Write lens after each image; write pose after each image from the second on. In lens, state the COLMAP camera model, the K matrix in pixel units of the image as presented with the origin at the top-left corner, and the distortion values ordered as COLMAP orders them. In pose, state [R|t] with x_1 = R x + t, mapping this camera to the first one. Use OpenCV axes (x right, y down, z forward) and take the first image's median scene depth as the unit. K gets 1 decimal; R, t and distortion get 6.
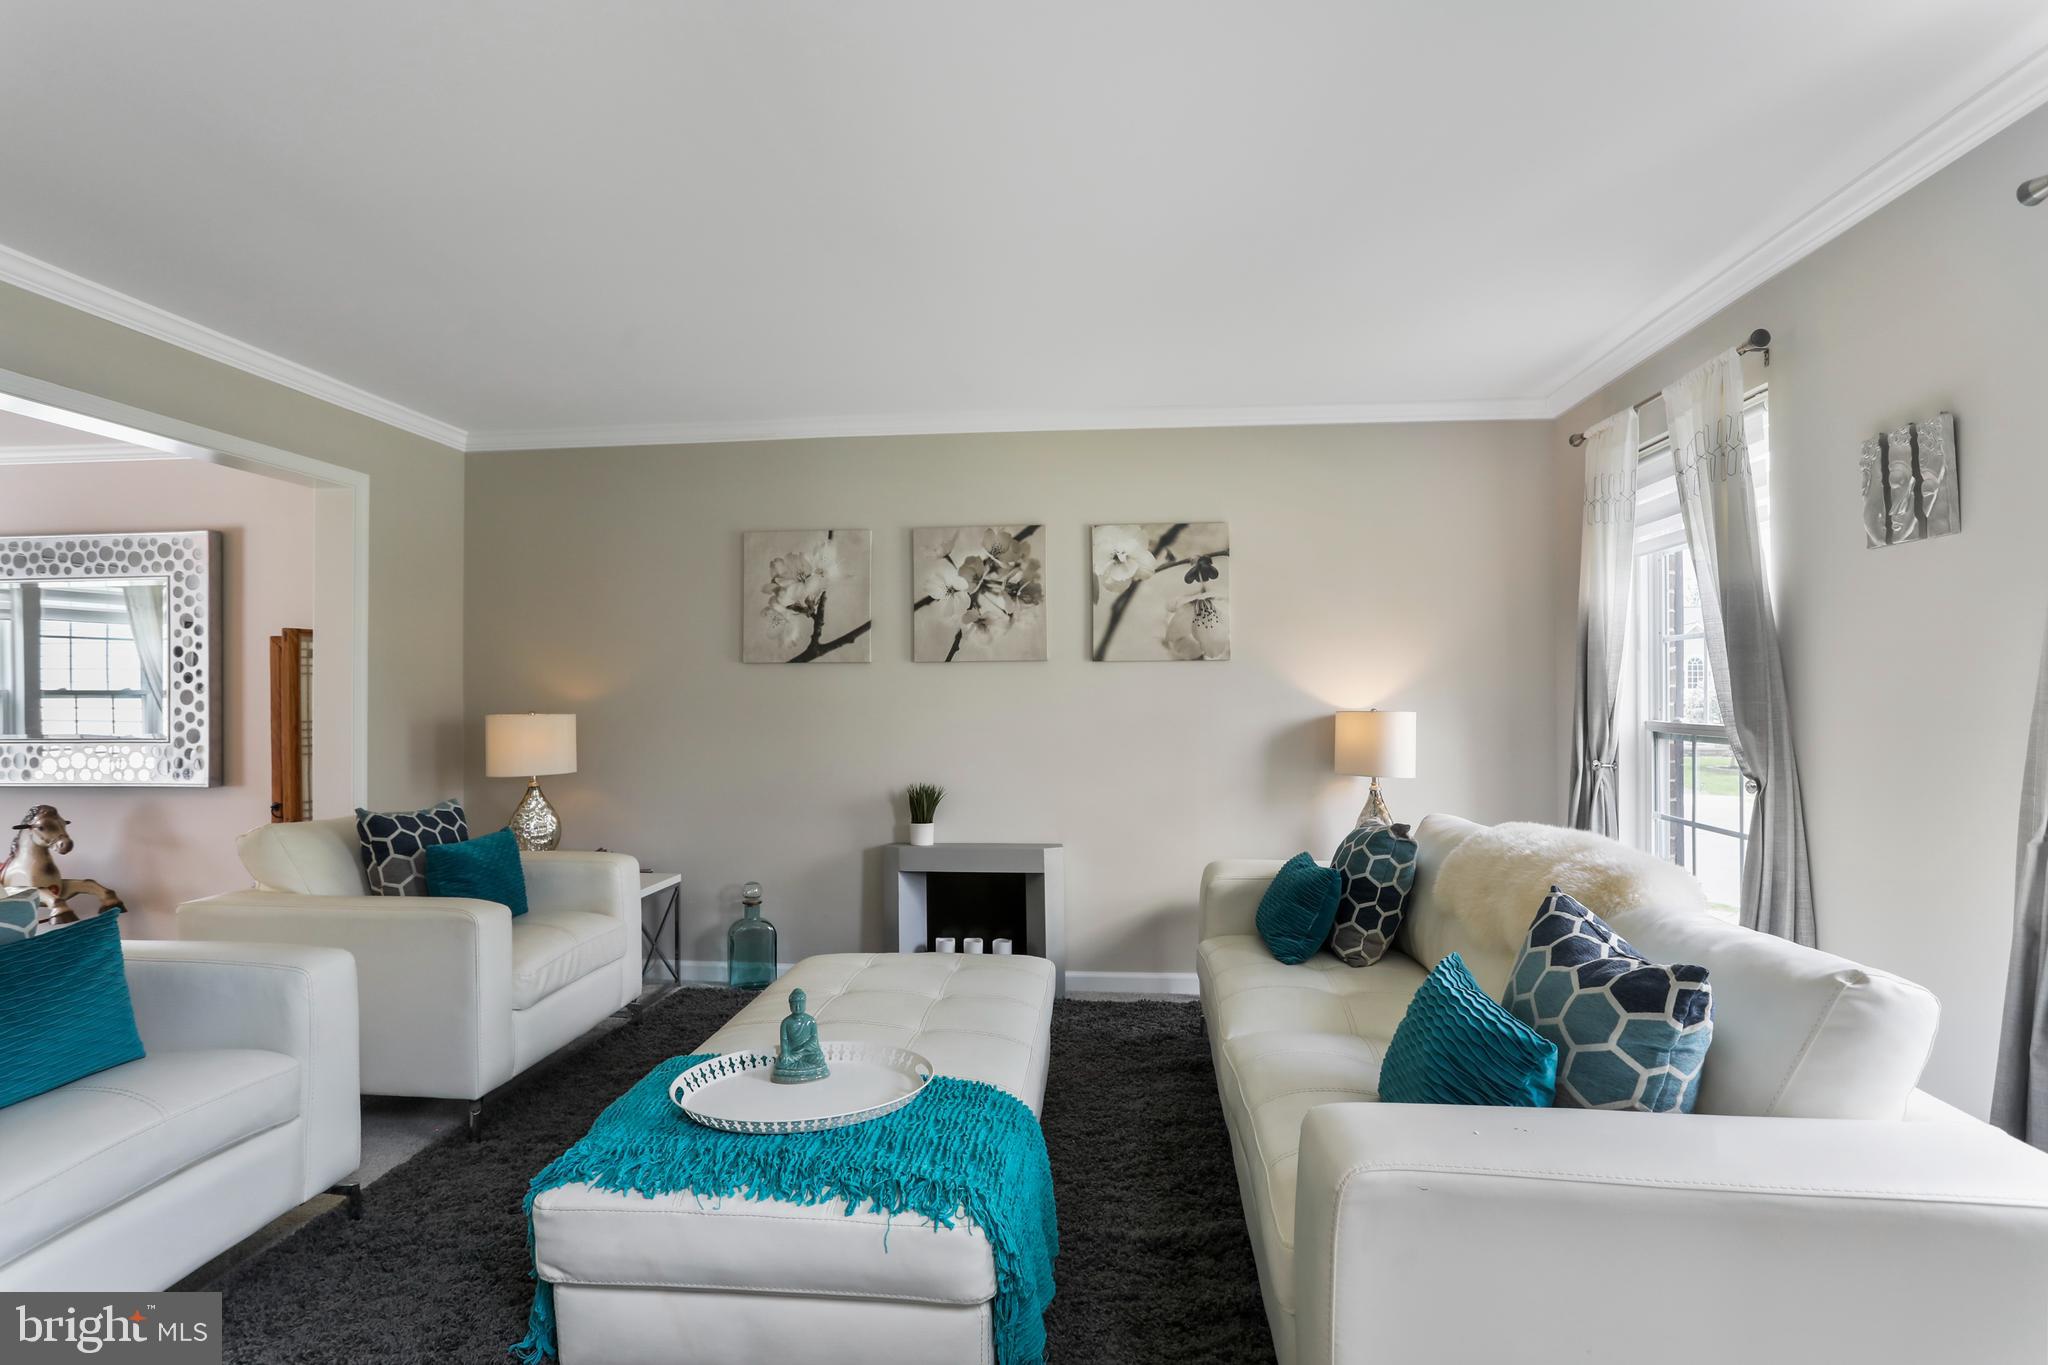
lens RADIAL K [[1016.3, 0, 1007.3], [0, 1016.3, 692.7], [0, 0, 1]] dist [-0.018740, 0.007068]
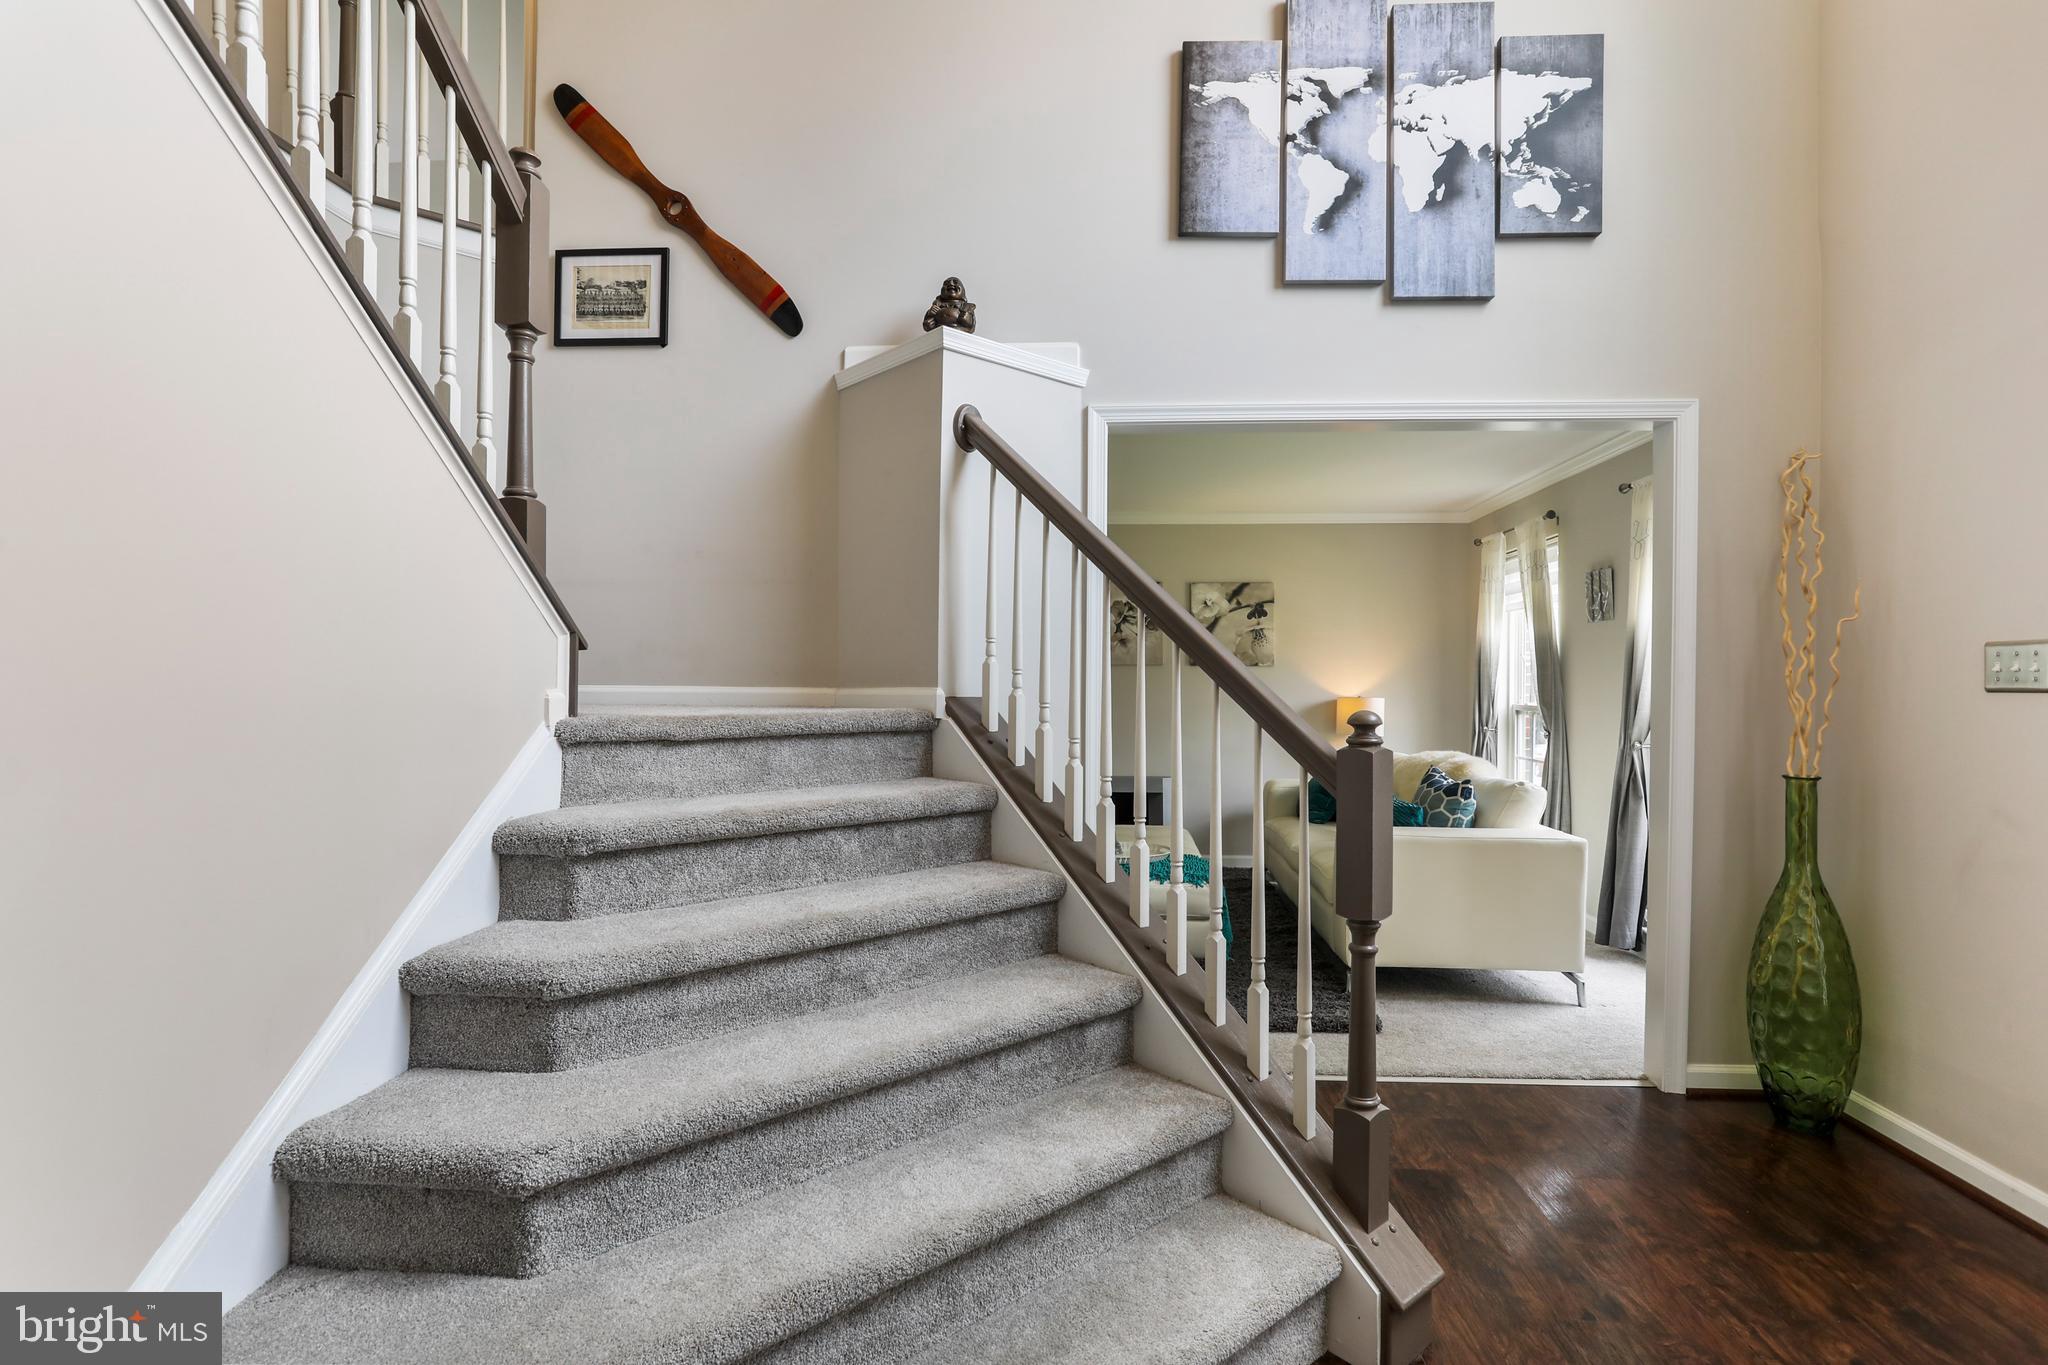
lens RADIAL K [[1016.3, 0, 1023.1], [0, 1016.3, 680.3], [0, 0, 1]] dist [-0.018740, 0.007068]
pose [[0.999516, 0.009891, 0.029500, -0.234399], [-0.009843, 0.999950, -0.001787, -0.001726], [-0.029516, 0.001496, 0.999563, -0.632517]]
